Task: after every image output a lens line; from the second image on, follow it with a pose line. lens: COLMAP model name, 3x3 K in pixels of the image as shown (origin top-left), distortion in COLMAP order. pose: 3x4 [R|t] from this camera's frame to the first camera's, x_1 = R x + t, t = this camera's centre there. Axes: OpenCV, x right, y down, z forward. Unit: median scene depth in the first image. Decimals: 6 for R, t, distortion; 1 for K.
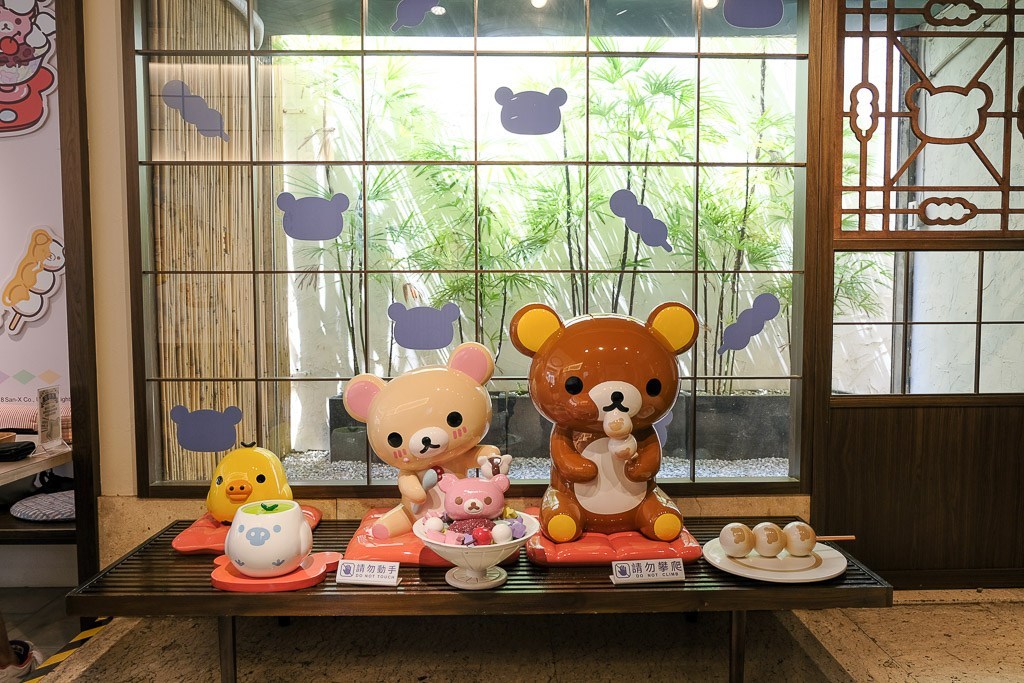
lens RADIAL K [[822.7, 0, 519.1], [0, 822.7, 337.7], [0, 0, 1]] dist [-0.011695, 0.007241]
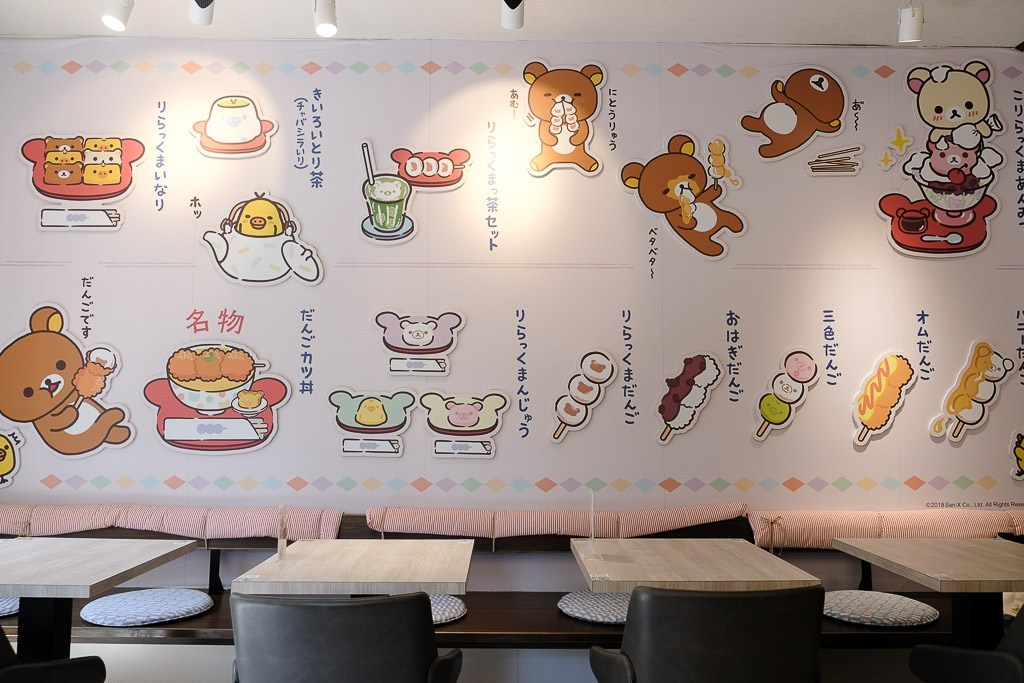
lens RADIAL K [[822.7, 0, 508.9], [0, 822.7, 335.9], [0, 0, 1]] dist [-0.011695, 0.007241]
pose [[0.999904, 0.000076, 0.013835, -1.457141], [0.001718, 0.991567, -0.129585, -0.003757], [-0.013728, 0.129596, 0.991472, -0.062478]]
